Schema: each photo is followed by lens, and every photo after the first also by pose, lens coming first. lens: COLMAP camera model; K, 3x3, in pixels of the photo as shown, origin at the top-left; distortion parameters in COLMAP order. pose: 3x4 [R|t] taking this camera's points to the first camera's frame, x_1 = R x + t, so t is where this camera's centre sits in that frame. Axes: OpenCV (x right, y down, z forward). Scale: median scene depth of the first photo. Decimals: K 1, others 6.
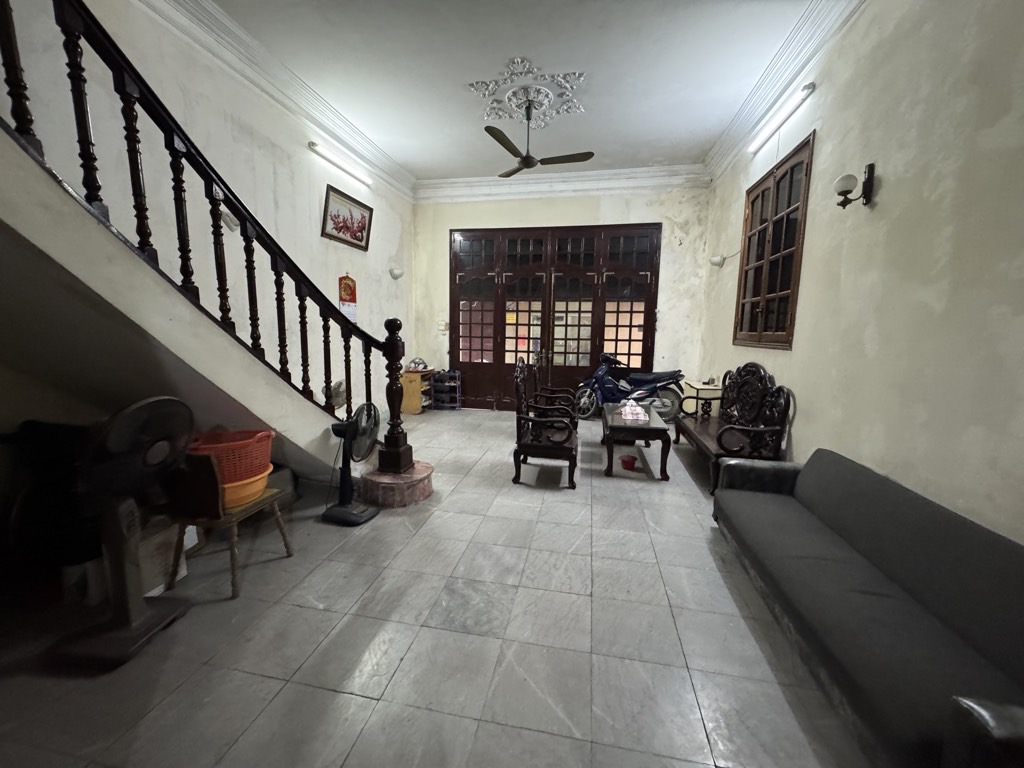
lens RADIAL K [[409.6, 0, 511.5], [0, 409.6, 384.4], [0, 0, 1]] dist [0.000659, -0.000038]
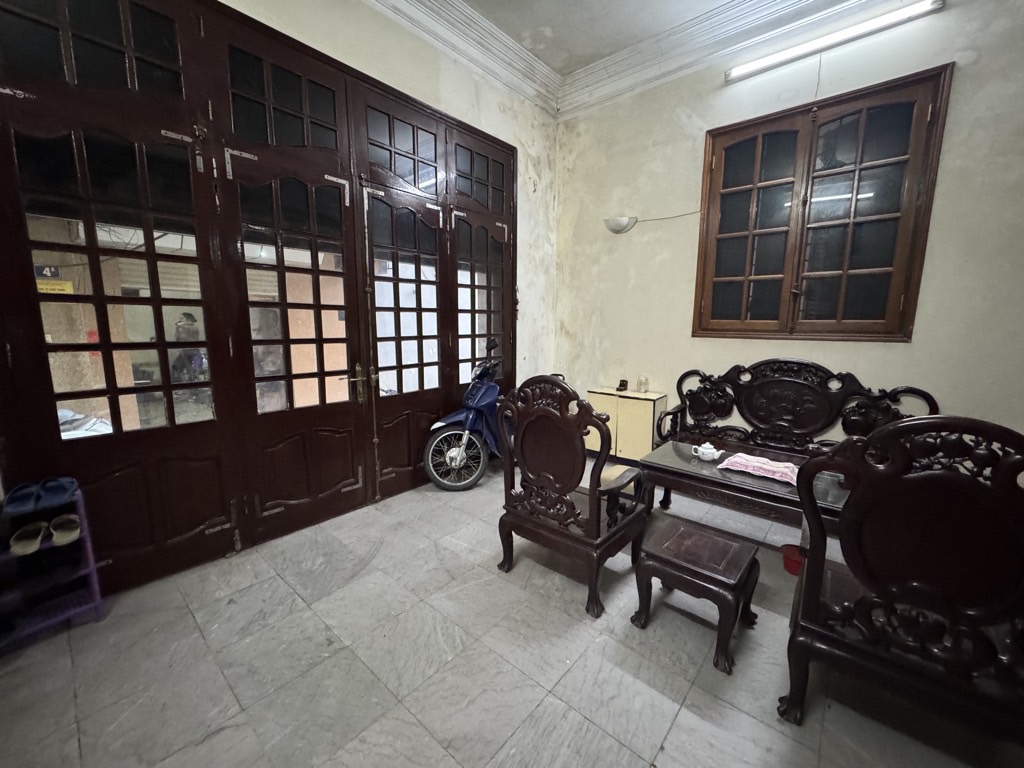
lens RADIAL K [[409.6, 0, 512.7], [0, 409.6, 383.8], [0, 0, 1]] dist [0.000659, -0.000038]
pose [[0.500517, -0.144850, 0.853523, -0.226481], [0.121194, 0.987918, 0.096589, -0.094818], [-0.857201, 0.055098, 0.512025, 0.689356]]
